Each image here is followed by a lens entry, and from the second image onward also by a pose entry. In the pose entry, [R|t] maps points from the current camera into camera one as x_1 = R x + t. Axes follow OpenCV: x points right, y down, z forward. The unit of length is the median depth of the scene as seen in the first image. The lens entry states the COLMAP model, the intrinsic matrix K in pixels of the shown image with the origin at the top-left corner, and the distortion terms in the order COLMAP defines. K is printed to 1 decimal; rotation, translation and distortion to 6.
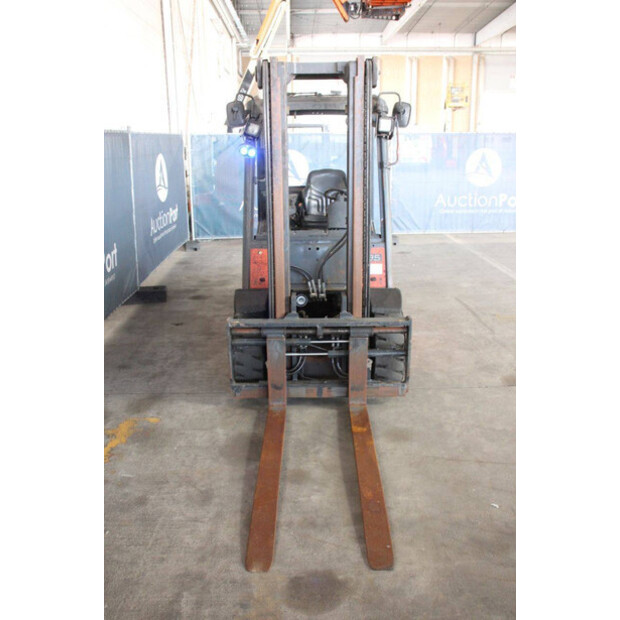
lens RADIAL K [[587.0, 0, 310.0], [0, 587.0, 310.0], [0, 0, 1]] dist [-0.141788, 0.199755]
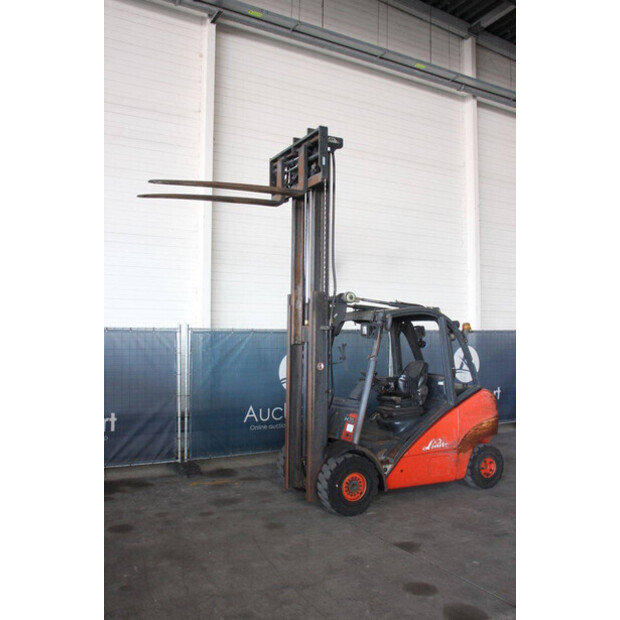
lens RADIAL K [[562.1, 0, 310.0], [0, 562.1, 310.0], [0, 0, 1]] dist [-0.166576, 0.196289]
pose [[0.466987, -0.029742, -0.883764, 1.375083], [-0.255072, 0.952420, -0.166835, -0.099275], [0.846677, 0.303333, 0.437181, 0.262238]]
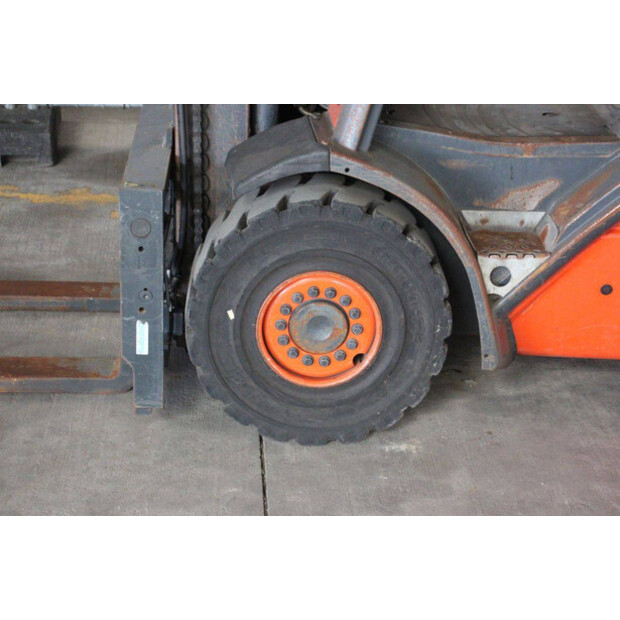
lens RADIAL K [[1466.6, 0, 310.0], [0, 1466.6, 310.0], [0, 0, 1]] dist [0.424987, 0.443092]
pose [[0.027701, 0.387562, -0.921427, 0.955430], [-0.297847, 0.883112, 0.362492, -0.253797], [0.954212, 0.264403, 0.139897, 0.981088]]
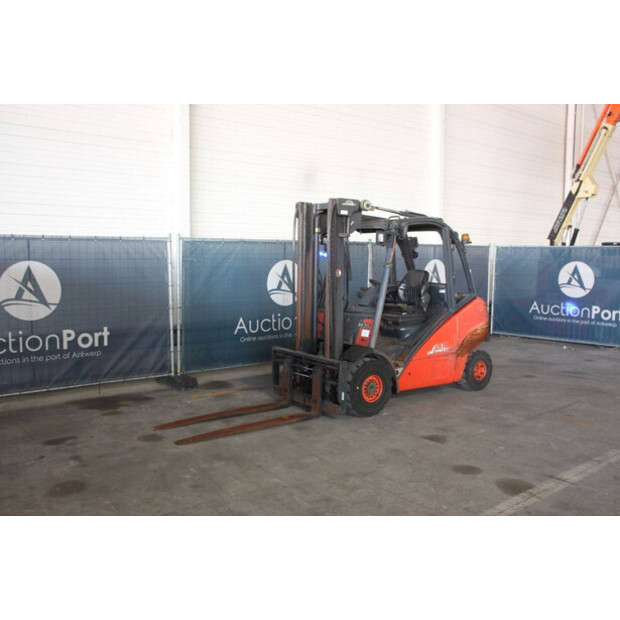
lens RADIAL K [[587.0, 0, 310.0], [0, 587.0, 310.0], [0, 0, 1]] dist [-0.141788, 0.199755]
pose [[0.601742, 0.084423, -0.794216, 1.285560], [-0.234334, 0.969296, -0.074511, 0.017093], [0.763540, 0.230949, 0.603050, -0.000595]]
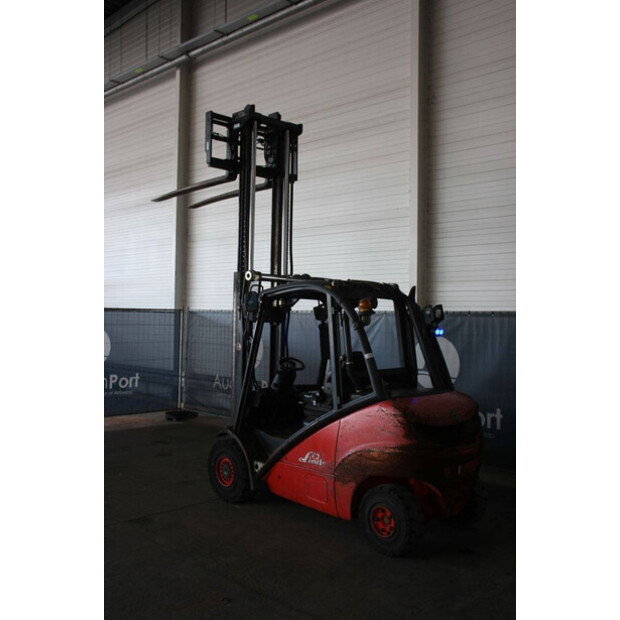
lens RADIAL K [[632.9, 0, 310.0], [0, 632.9, 310.0], [0, 0, 1]] dist [-0.065646, 0.002795]
pose [[-0.709636, -0.006506, -0.704538, 1.120408], [-0.205250, 0.958496, 0.197884, -0.667839], [0.674010, 0.285032, -0.681519, 2.196141]]
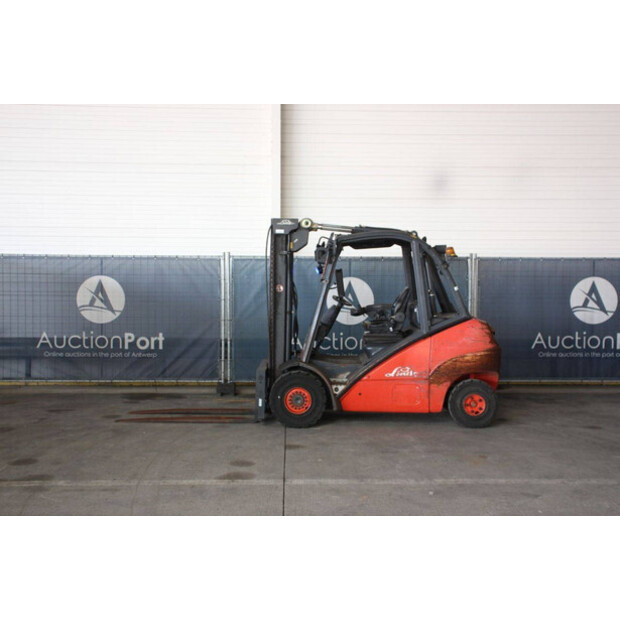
lens RADIAL K [[808.1, 0, 310.0], [0, 808.1, 310.0], [0, 0, 1]] dist [0.023742, 0.060852]
pose [[-0.007522, 0.054010, -0.998512, 2.359922], [-0.286167, 0.956662, 0.053902, -0.299989], [0.958150, 0.286147, 0.008260, 1.051731]]
